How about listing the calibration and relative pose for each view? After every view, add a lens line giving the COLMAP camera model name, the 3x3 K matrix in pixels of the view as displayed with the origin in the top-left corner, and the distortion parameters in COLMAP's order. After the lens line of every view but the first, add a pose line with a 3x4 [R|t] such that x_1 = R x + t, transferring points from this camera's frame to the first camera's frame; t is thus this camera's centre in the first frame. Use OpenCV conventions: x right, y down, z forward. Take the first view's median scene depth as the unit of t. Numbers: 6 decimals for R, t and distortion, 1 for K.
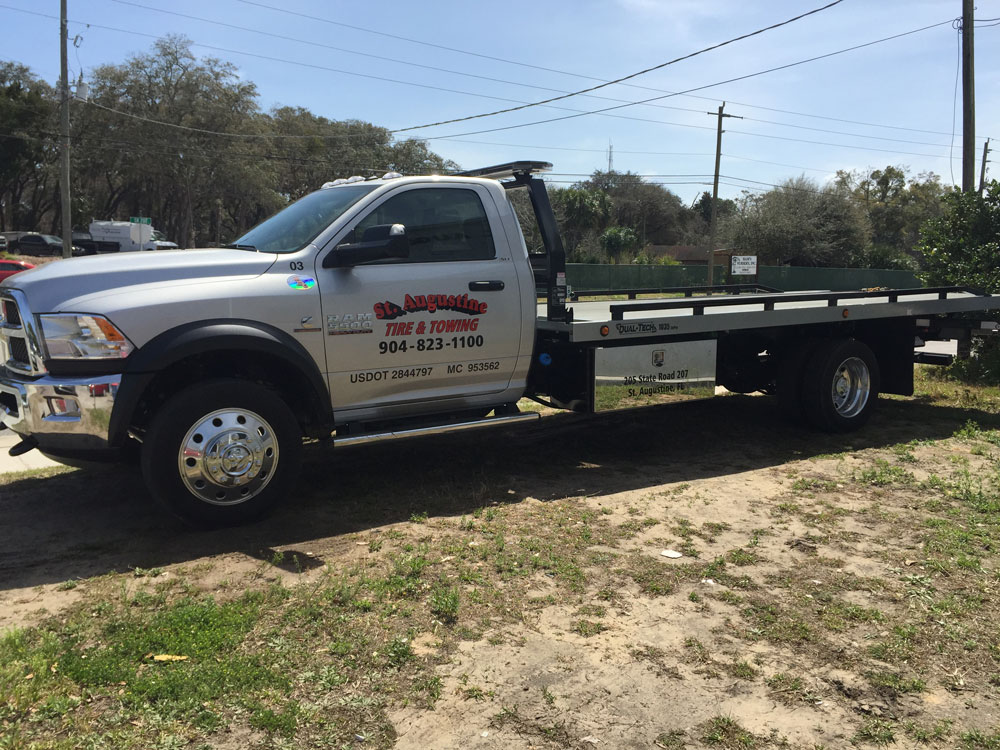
lens RADIAL K [[853.1, 0, 500.0], [0, 853.1, 375.0], [0, 0, 1]] dist [0.091771, -0.124461]
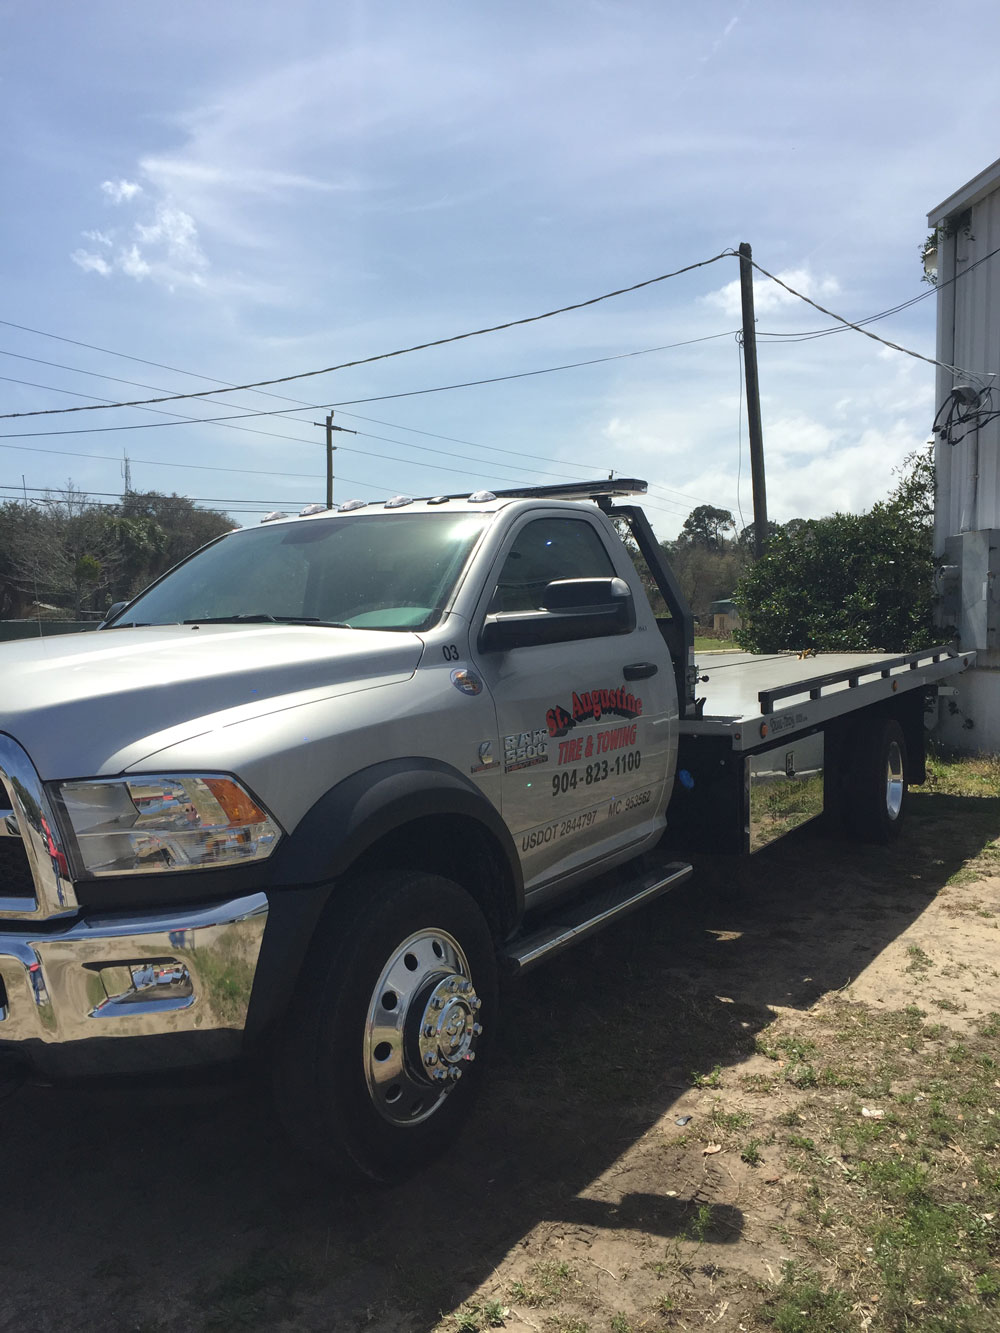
lens RADIAL K [[1137.2, 0, 500.0], [0, 1137.2, 666.5], [0, 0, 1]] dist [0.091771, -0.124461]
pose [[0.904641, -0.038080, 0.424469, -0.525370], [0.074033, 0.994899, -0.068528, -0.065359], [-0.419694, 0.093418, 0.902845, 0.318334]]
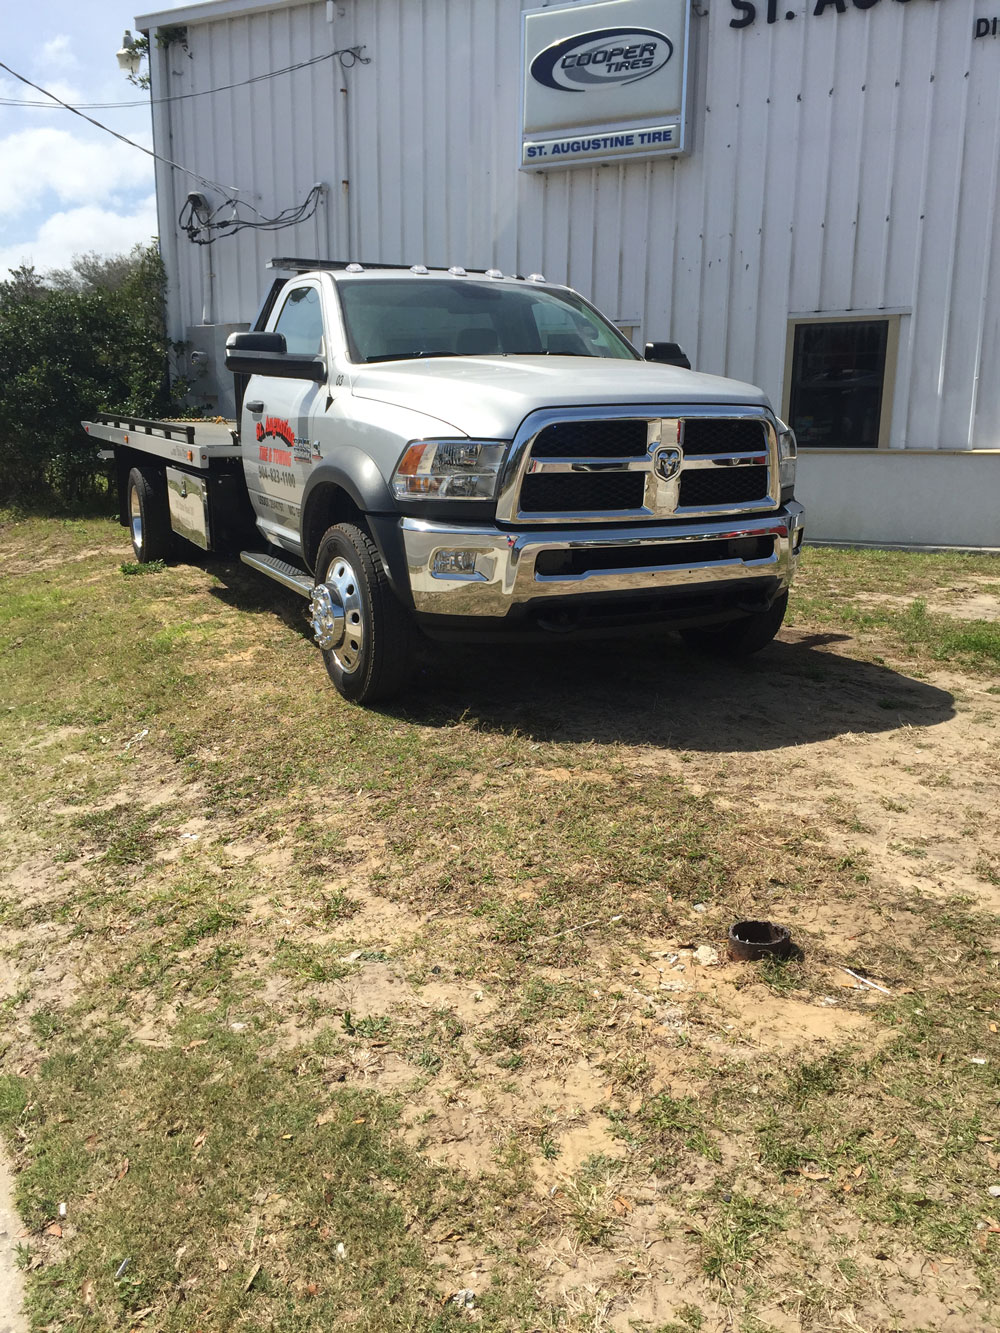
lens RADIAL K [[1130.8, 0, 503.5], [0, 1130.8, 671.3], [0, 0, 1]] dist [0.088021, -0.123244]
pose [[-0.130299, 0.251685, -0.958998, 1.144982], [-0.132797, 0.954098, 0.268442, -0.204490], [0.982541, 0.162330, -0.090895, 1.486411]]
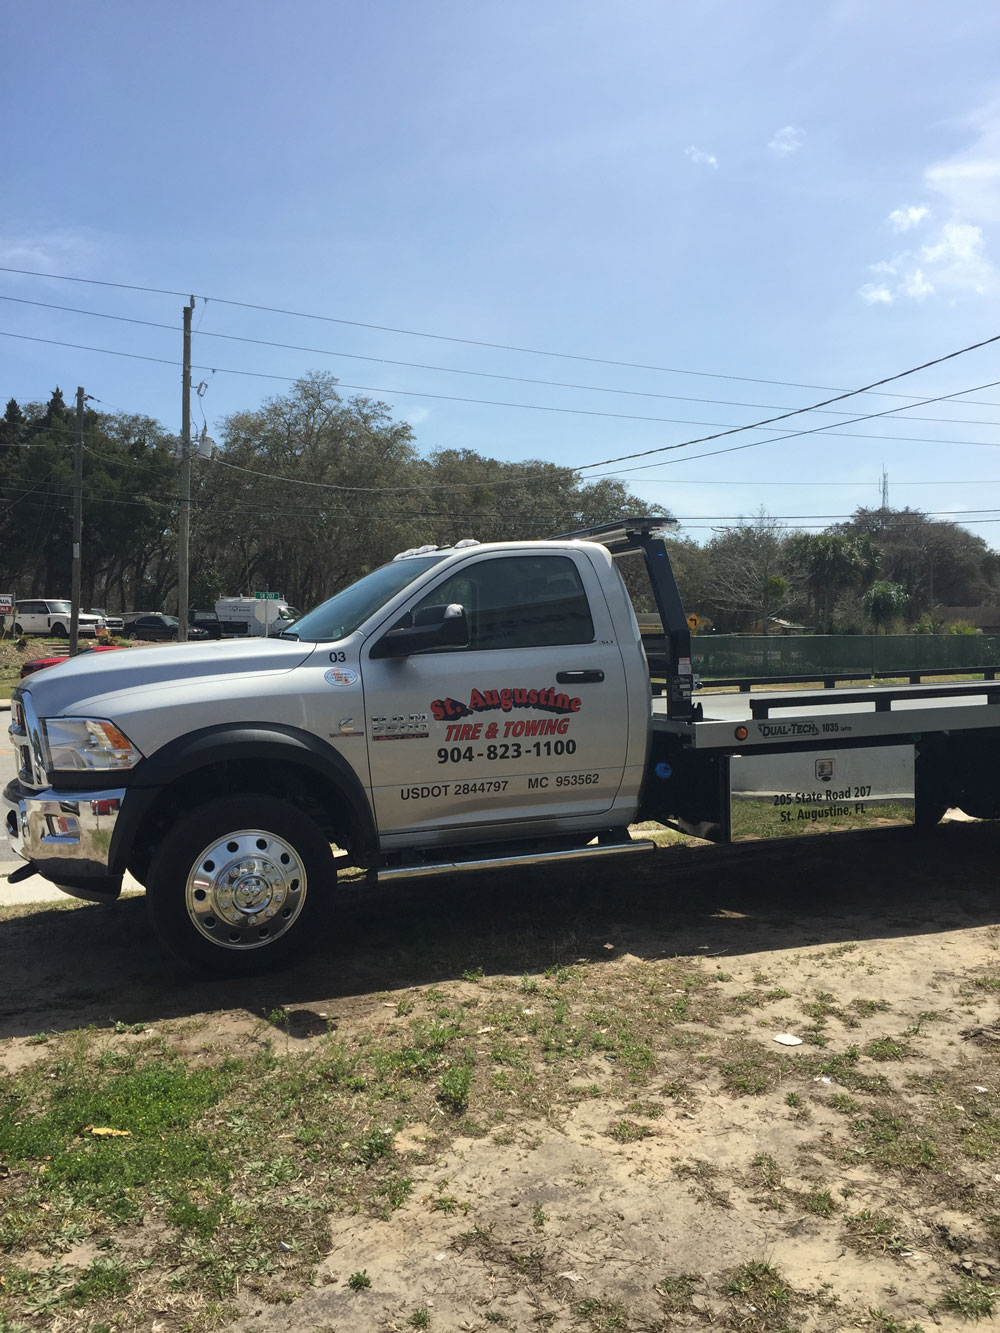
lens RADIAL K [[1130.8, 0, 503.5], [0, 1130.8, 671.3], [0, 0, 1]] dist [0.088021, -0.123244]
pose [[0.979852, -0.012907, -0.199305, 0.138330], [-0.007027, 0.995064, -0.098990, -0.006410], [0.199599, 0.098396, 0.974925, -0.032582]]
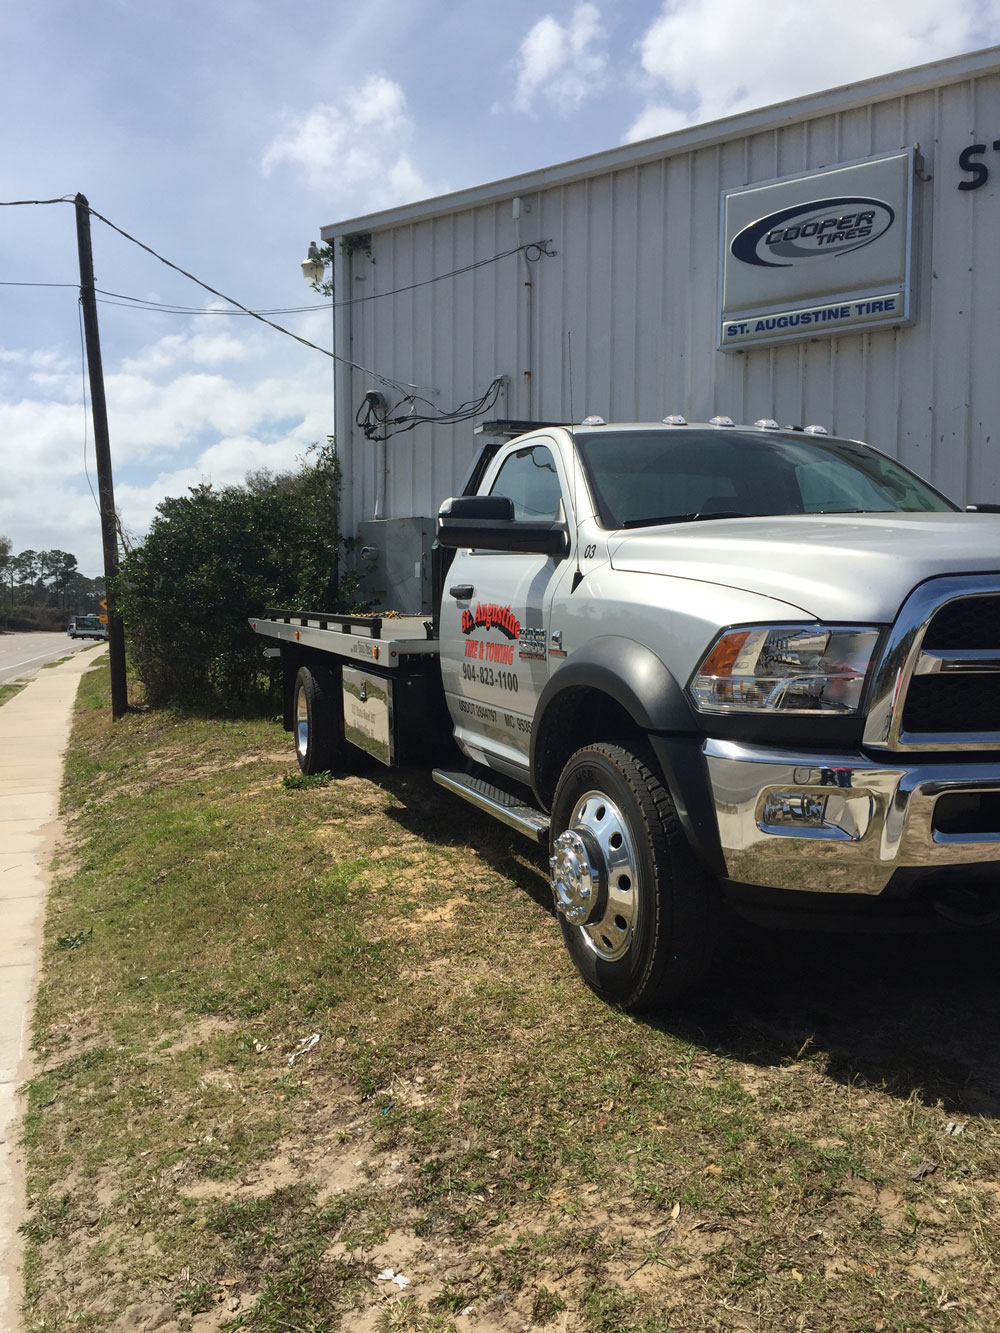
lens RADIAL K [[1130.8, 0, 503.5], [0, 1130.8, 671.3], [0, 0, 1]] dist [0.088021, -0.123244]
pose [[-0.249376, 0.085742, -0.964604, 0.853607], [-0.117072, 0.986098, 0.117918, -0.160477], [0.961304, 0.142334, -0.235871, 1.330990]]
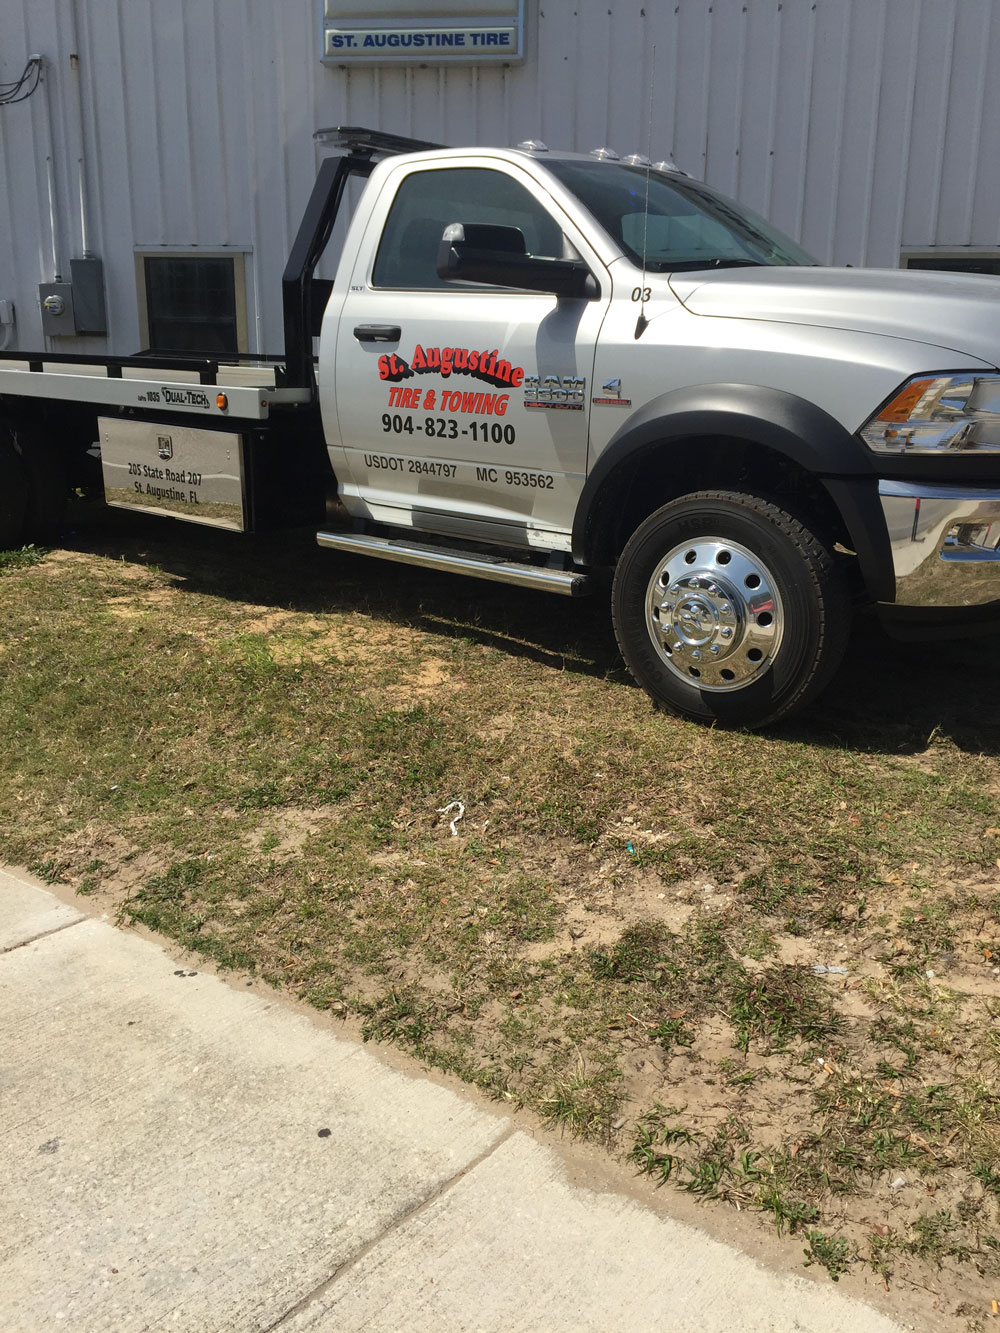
lens RADIAL K [[1137.2, 0, 500.0], [0, 1137.2, 666.5], [0, 0, 1]] dist [0.091771, -0.124461]
pose [[0.259137, 0.283000, -0.923449, 0.841759], [-0.150635, 0.956252, 0.250782, -0.093874], [0.954021, 0.074117, 0.290430, 0.874856]]
